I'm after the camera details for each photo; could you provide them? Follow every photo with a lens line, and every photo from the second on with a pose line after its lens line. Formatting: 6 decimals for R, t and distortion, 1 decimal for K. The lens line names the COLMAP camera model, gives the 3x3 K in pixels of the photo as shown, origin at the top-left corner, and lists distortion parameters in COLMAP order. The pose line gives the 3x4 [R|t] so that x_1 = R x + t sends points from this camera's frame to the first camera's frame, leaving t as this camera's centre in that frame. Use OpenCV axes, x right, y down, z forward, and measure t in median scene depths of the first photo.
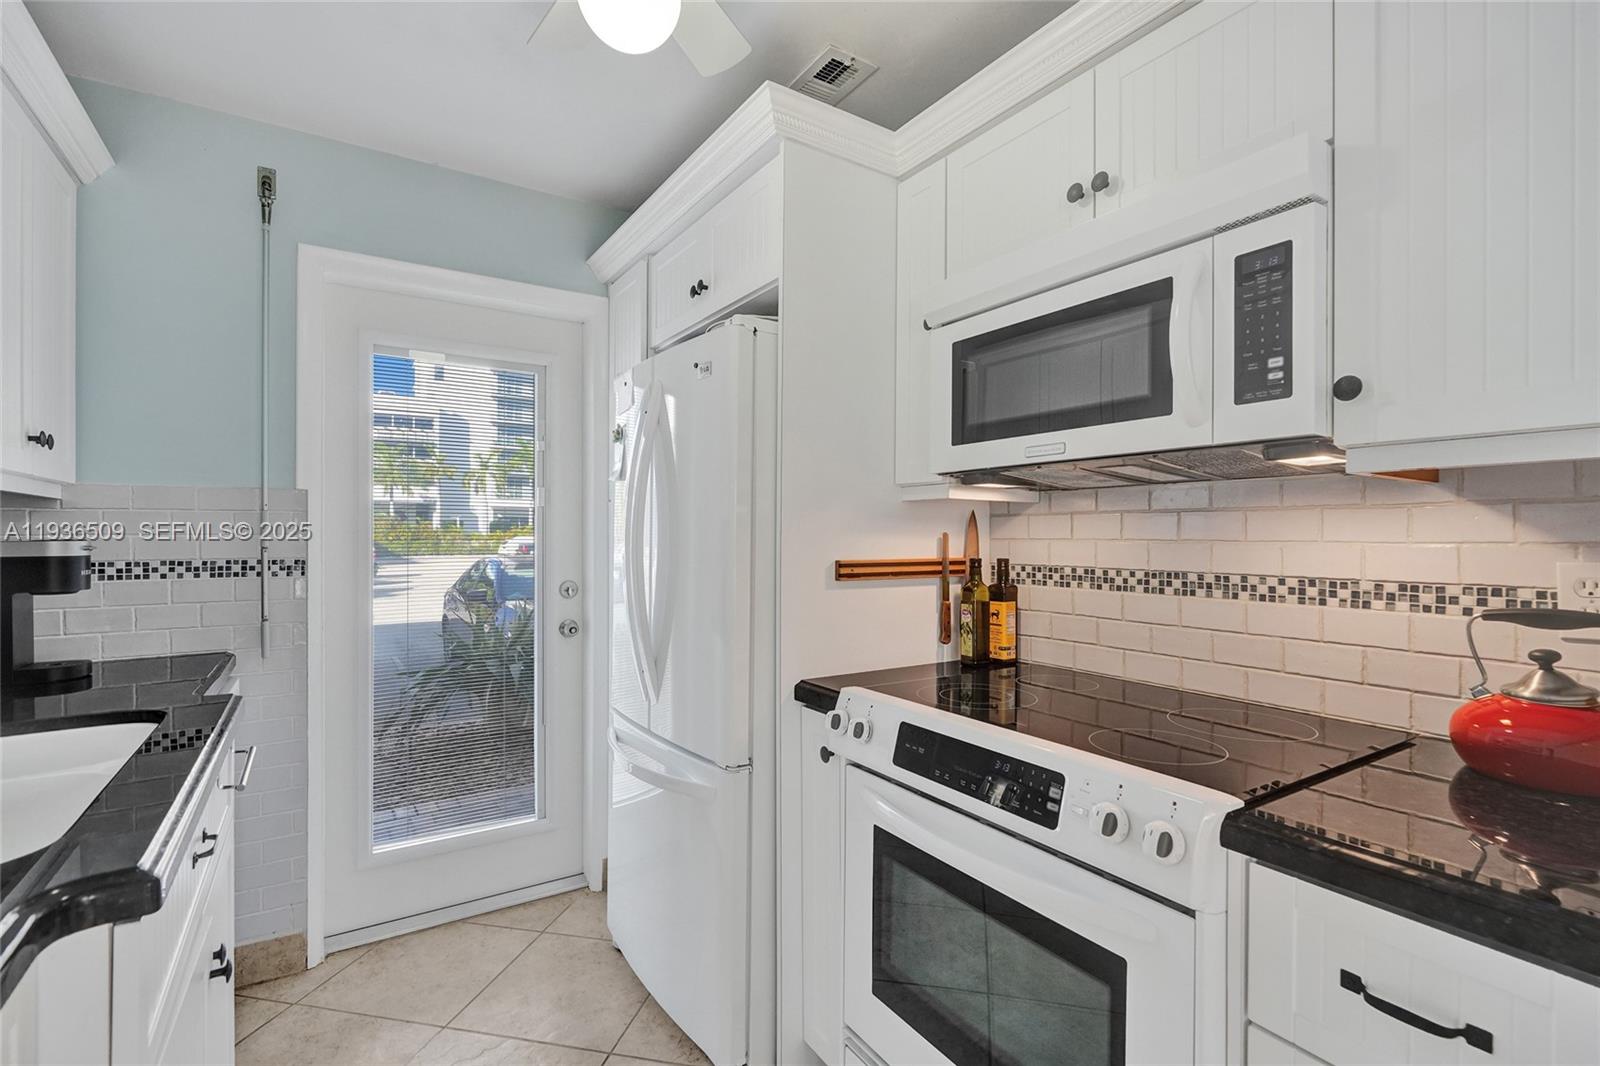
lens RADIAL K [[727.0, 0, 800.2], [0, 727.0, 538.5], [0, 0, 1]] dist [-0.003154, 0.000025]
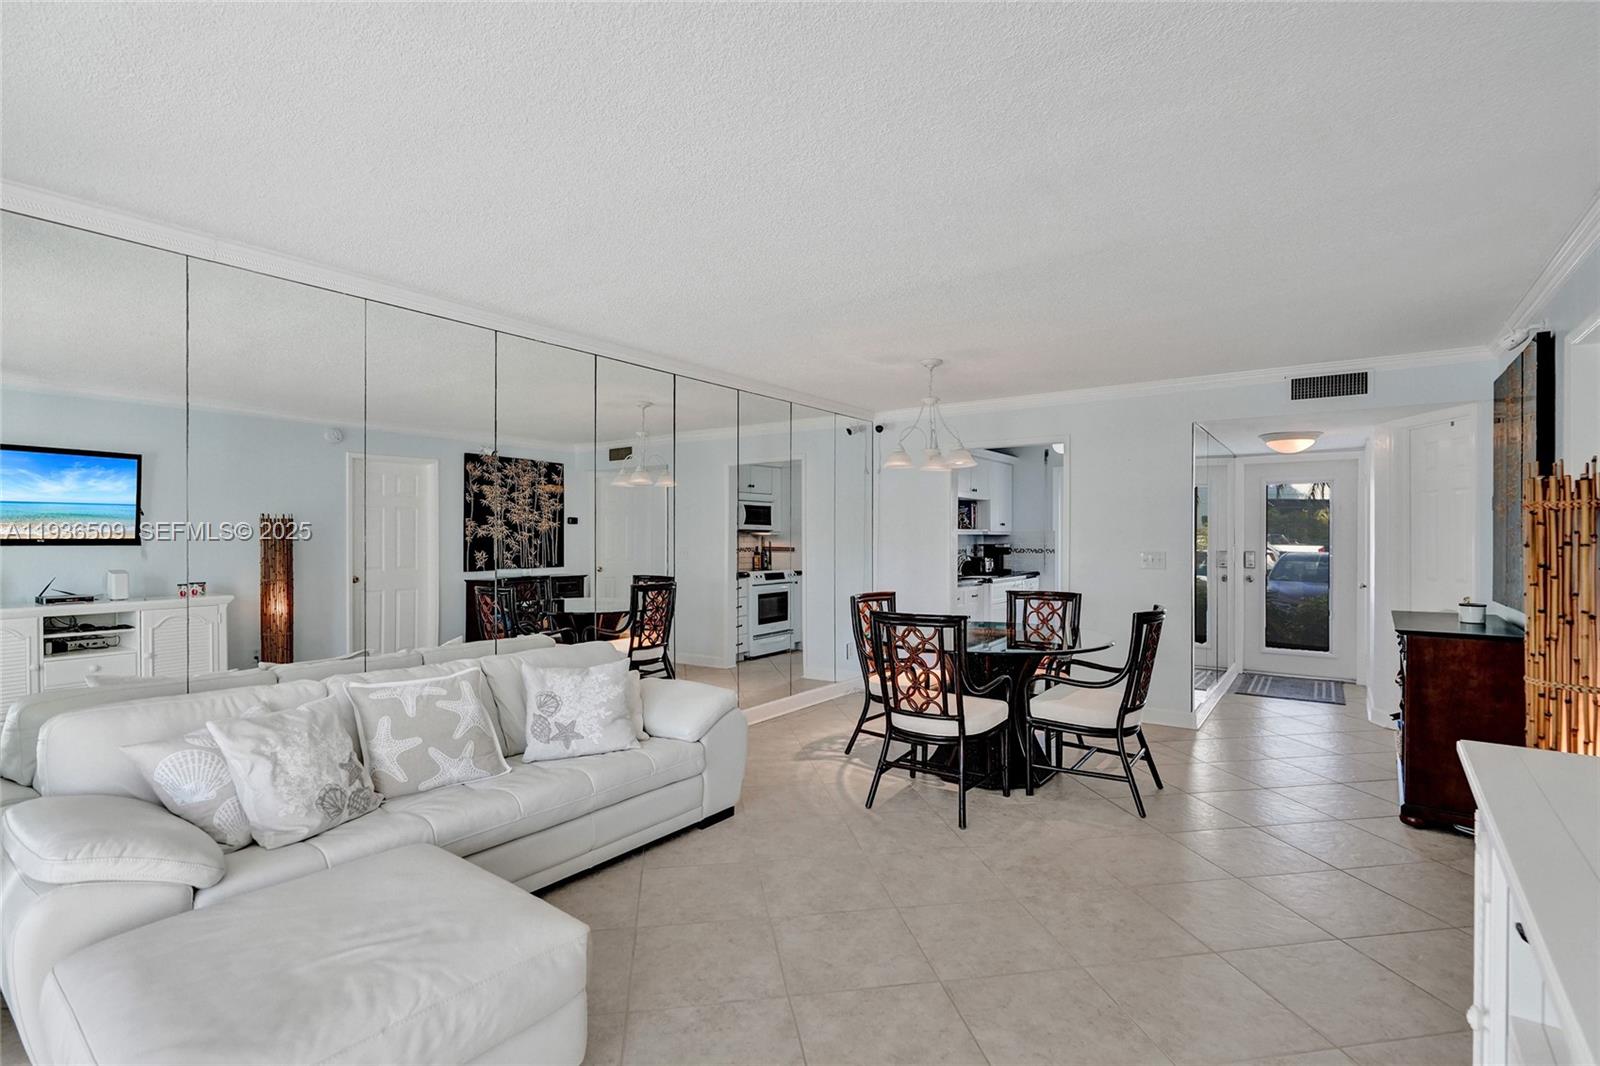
lens RADIAL K [[754.0, 0, 806.9], [0, 754.0, 533.7], [0, 0, 1]] dist [-0.002359, 0.000045]
pose [[0.365316, -0.003496, -0.930877, 2.997608], [-0.003726, 0.999979, -0.005218, -0.031530], [0.930876, 0.005375, 0.365296, -1.959248]]
